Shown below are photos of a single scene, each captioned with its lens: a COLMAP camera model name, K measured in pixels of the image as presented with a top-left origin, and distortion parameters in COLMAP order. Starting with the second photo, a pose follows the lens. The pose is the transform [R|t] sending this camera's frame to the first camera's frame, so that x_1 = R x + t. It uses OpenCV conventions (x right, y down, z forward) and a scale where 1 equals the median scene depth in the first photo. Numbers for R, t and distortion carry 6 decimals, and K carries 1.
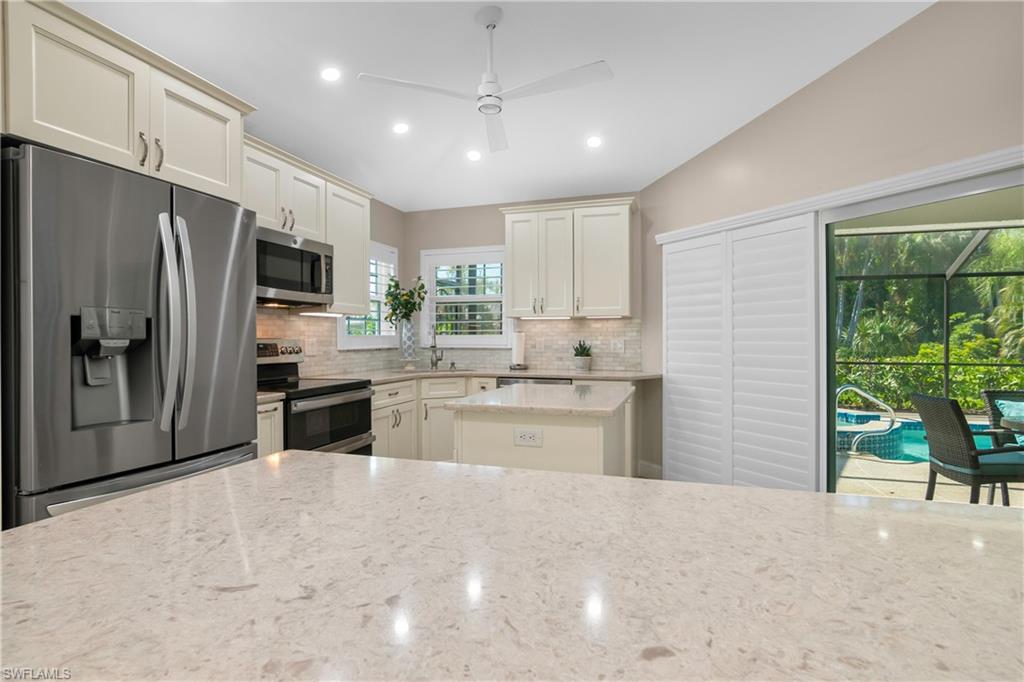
lens RADIAL K [[523.9, 0, 507.9], [0, 523.9, 336.4], [0, 0, 1]] dist [-0.011292, -0.000101]
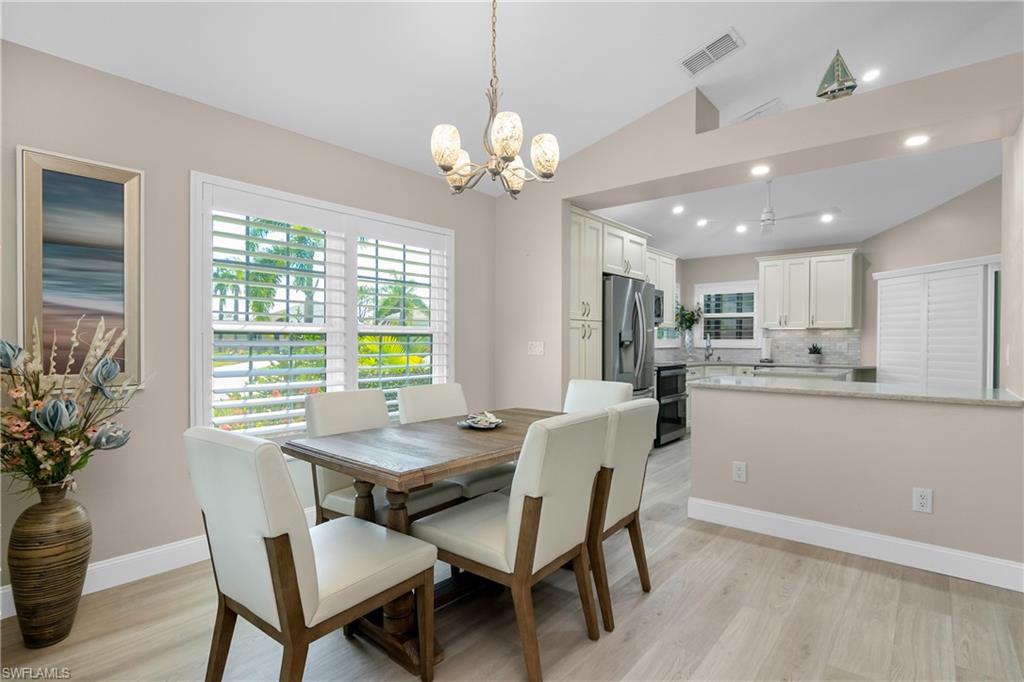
lens RADIAL K [[518.1, 0, 506.9], [0, 518.1, 349.1], [0, 0, 1]] dist [-0.006591, -0.000122]
pose [[0.932211, 0.010608, -0.361759, -0.146632], [-0.003992, 0.999811, 0.019031, -0.000914], [0.361892, -0.016296, 0.932077, -0.708428]]
